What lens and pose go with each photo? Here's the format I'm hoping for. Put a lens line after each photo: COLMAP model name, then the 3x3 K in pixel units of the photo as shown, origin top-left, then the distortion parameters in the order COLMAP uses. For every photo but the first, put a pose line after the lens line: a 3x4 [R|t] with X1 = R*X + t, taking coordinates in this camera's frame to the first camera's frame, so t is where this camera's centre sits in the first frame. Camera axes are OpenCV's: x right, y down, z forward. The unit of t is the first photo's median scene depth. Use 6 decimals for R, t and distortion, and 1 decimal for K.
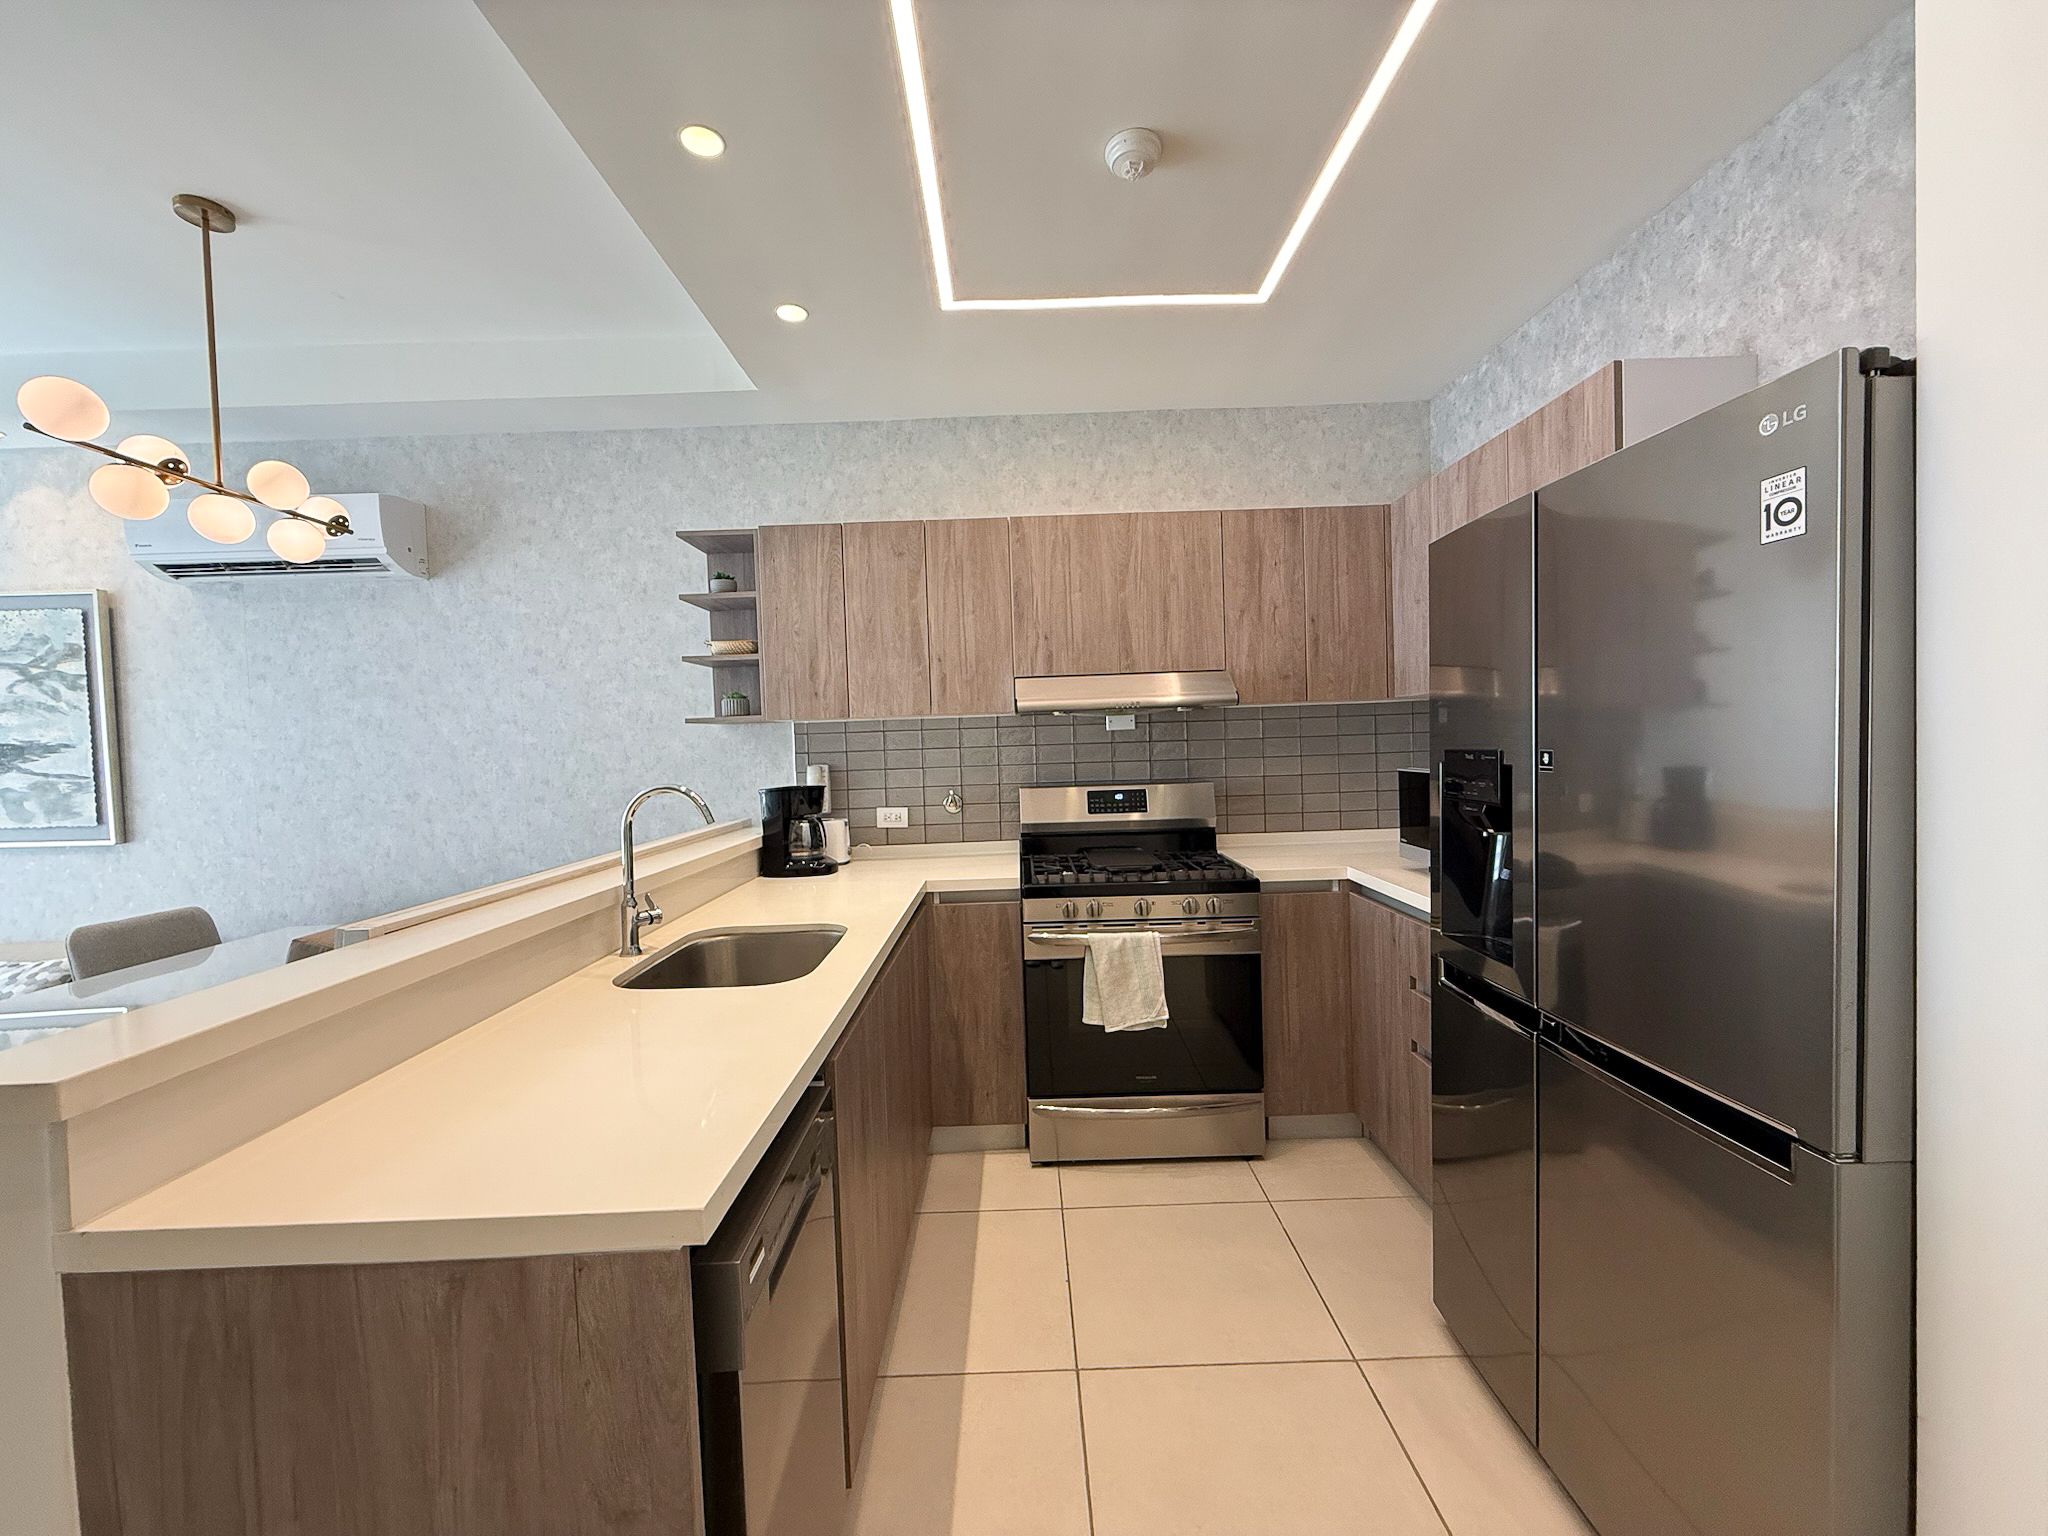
lens RADIAL K [[815.1, 0, 1023.4], [0, 815.1, 766.7], [0, 0, 1]] dist [0.002294, -0.000709]
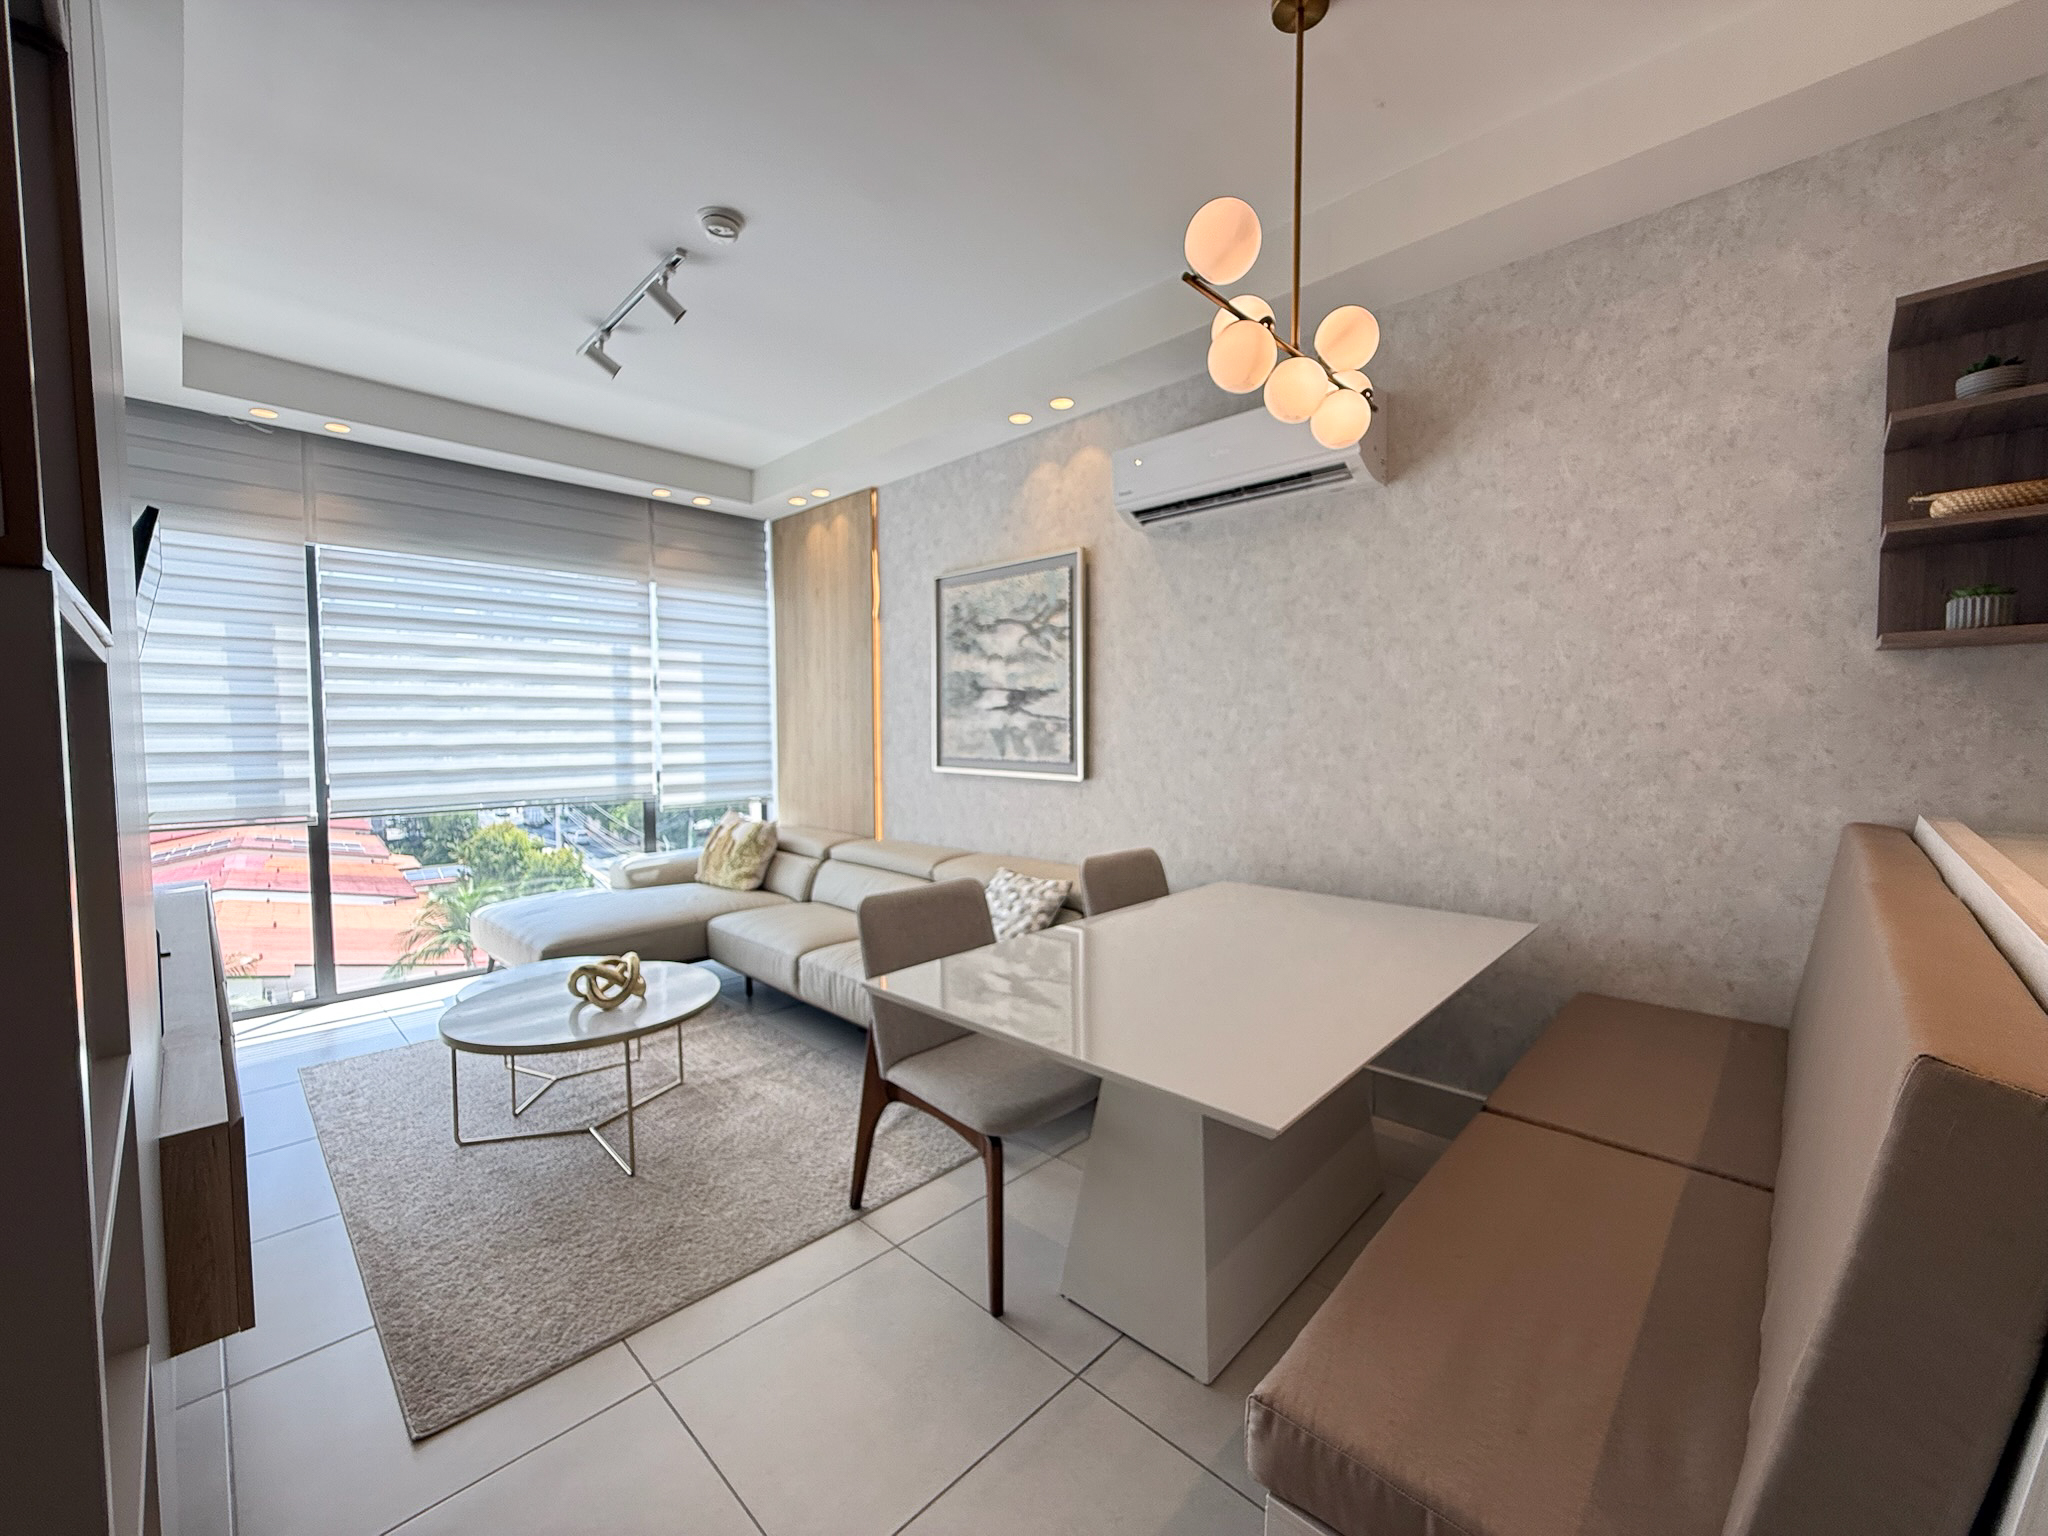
lens RADIAL K [[815.1, 0, 1027.8], [0, 815.1, 765.0], [0, 0, 1]] dist [0.002294, -0.000709]
pose [[0.714488, 0.060864, -0.696995, -0.440875], [-0.038054, 0.998115, 0.048150, 0.027039], [0.698612, -0.007879, 0.715457, 0.180122]]
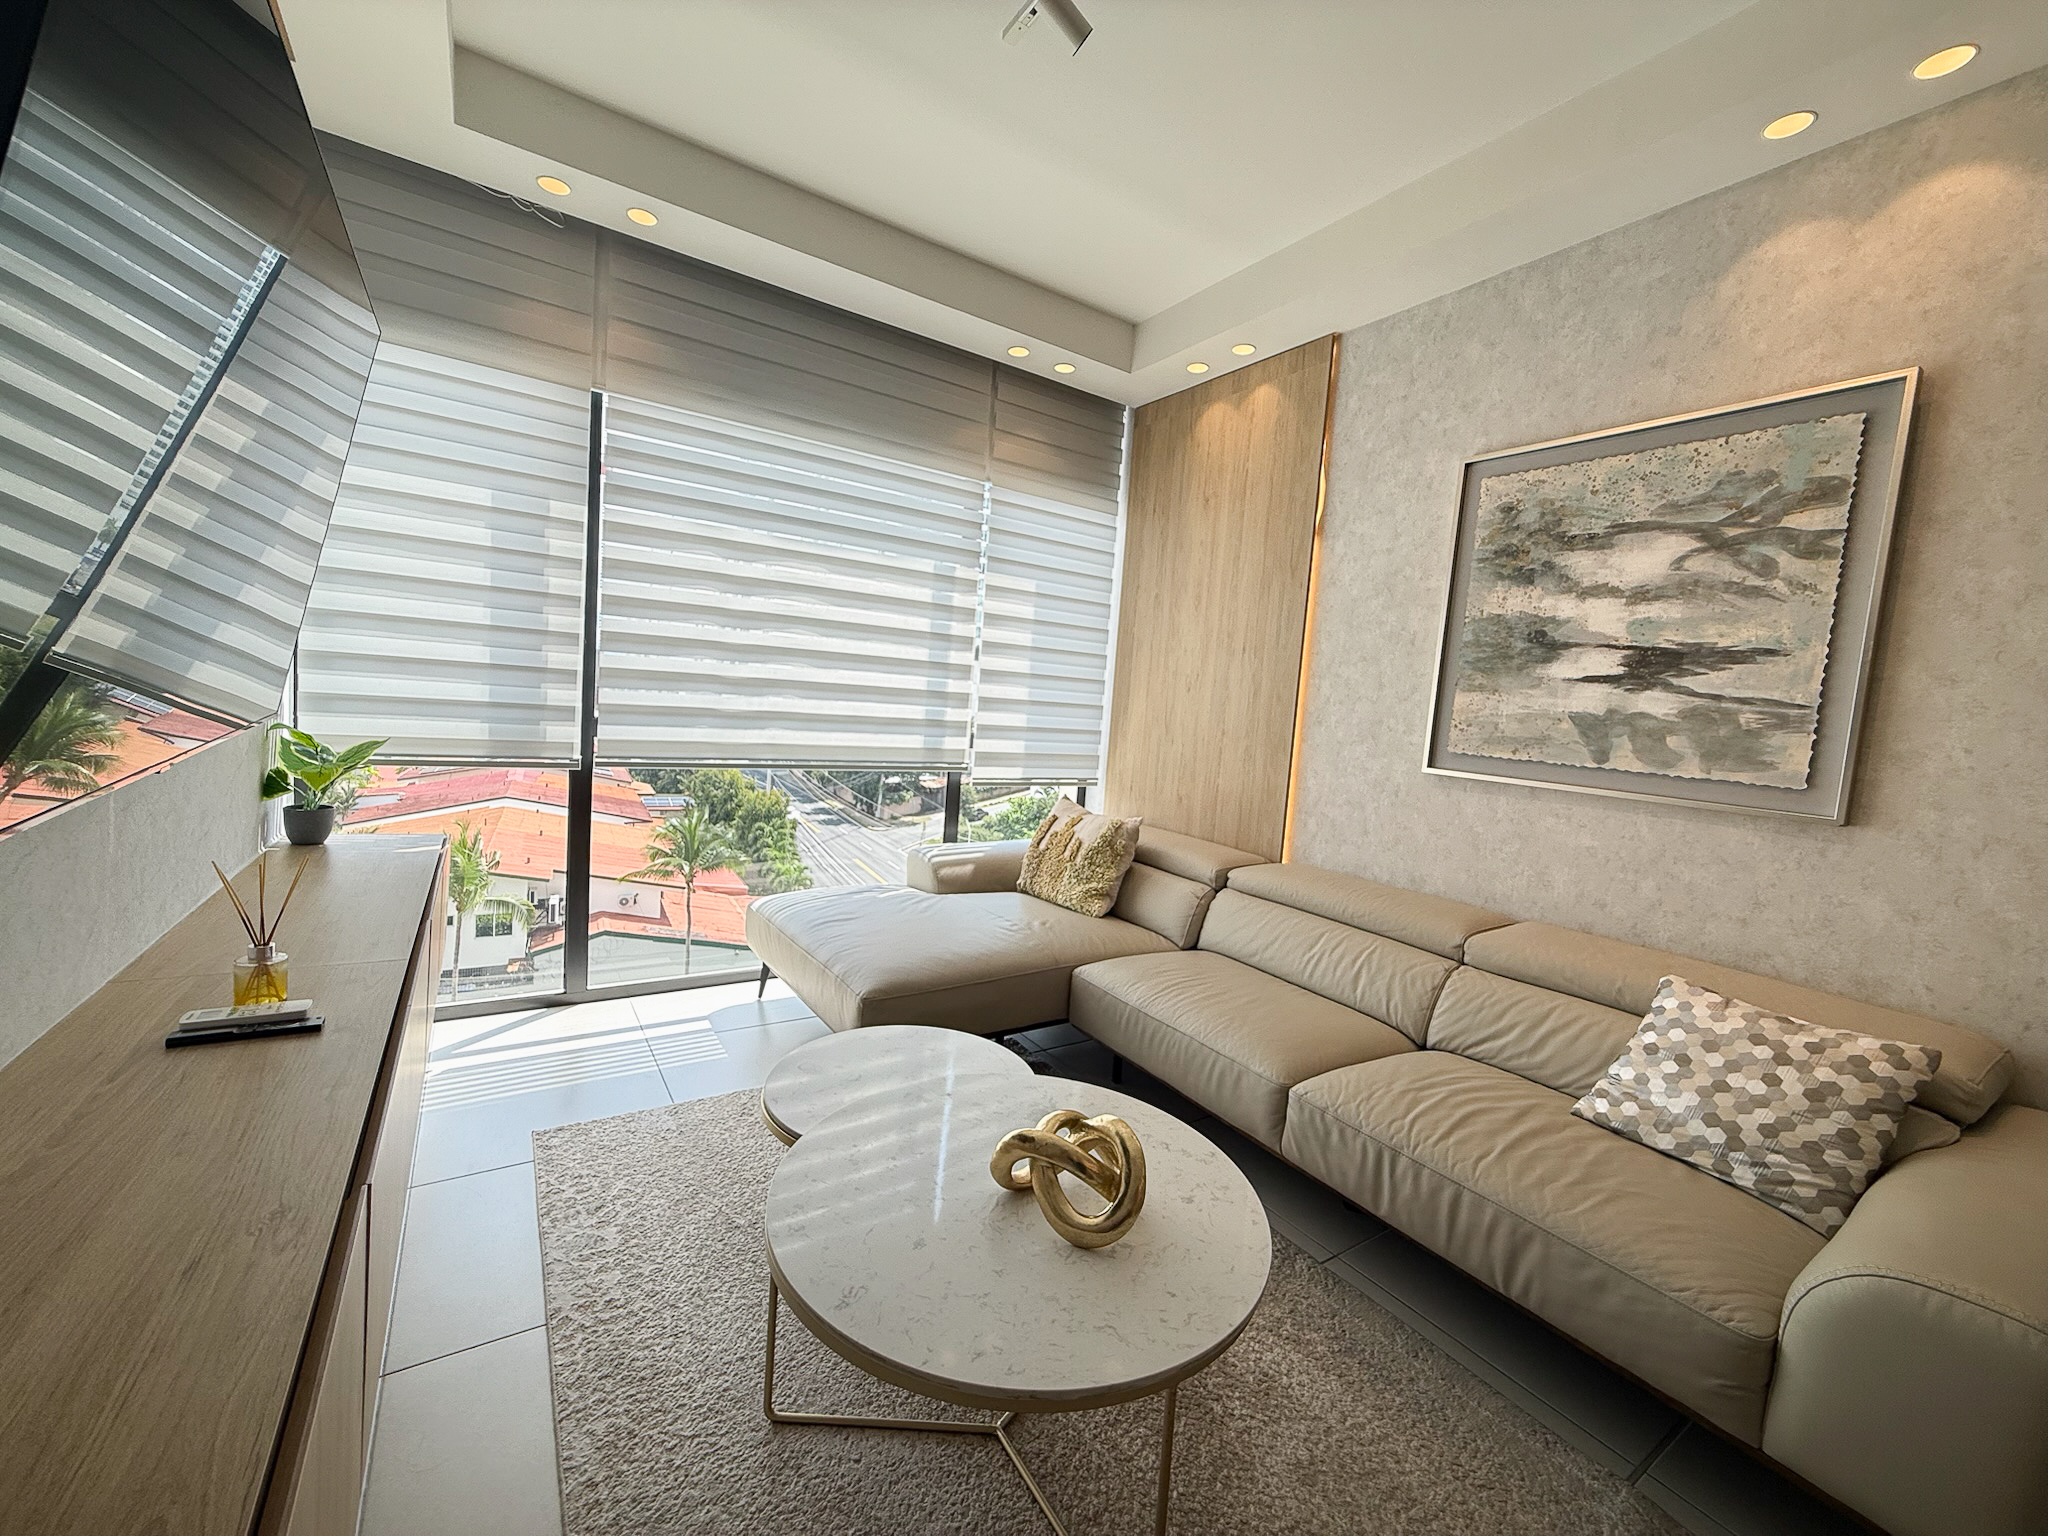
lens RADIAL K [[815.1, 0, 1029.3], [0, 815.1, 765.7], [0, 0, 1]] dist [0.002294, -0.000709]
pose [[0.542847, 0.138951, -0.828257, -1.050278], [-0.113537, 0.989306, 0.091557, 0.071880], [0.832122, 0.044336, 0.552818, 0.226106]]
